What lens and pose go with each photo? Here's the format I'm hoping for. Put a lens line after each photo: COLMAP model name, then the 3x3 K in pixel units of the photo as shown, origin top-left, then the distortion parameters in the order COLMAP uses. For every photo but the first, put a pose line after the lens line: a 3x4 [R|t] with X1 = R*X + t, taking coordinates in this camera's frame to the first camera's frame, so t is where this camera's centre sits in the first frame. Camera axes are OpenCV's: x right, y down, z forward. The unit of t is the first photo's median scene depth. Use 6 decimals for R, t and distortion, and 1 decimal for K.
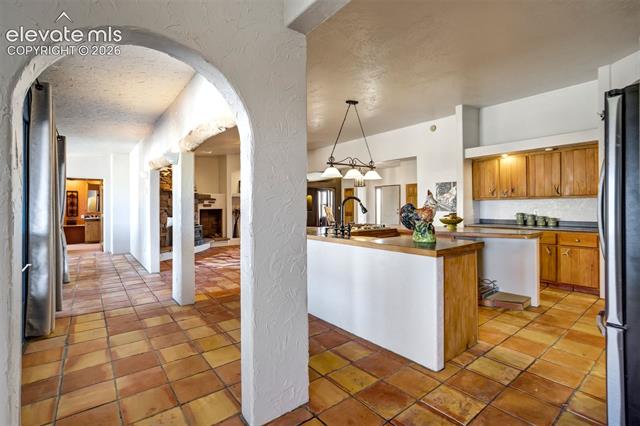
lens RADIAL K [[300.3, 0, 322.5], [0, 300.3, 205.2], [0, 0, 1]] dist [-0.017328, 0.011417]
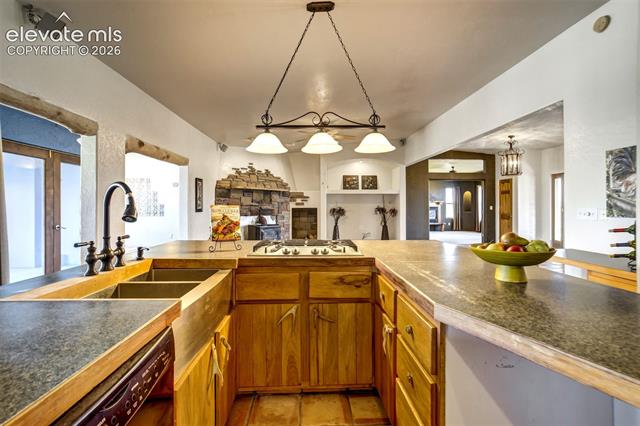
lens RADIAL K [[300.3, 0, 324.2], [0, 300.3, 206.6], [0, 0, 1]] dist [-0.017328, 0.011417]
pose [[0.817166, 0.005233, -0.576378, 0.353258], [-0.000621, 0.999966, 0.008198, 0.002101], [0.576402, -0.006342, 0.817142, 0.501950]]
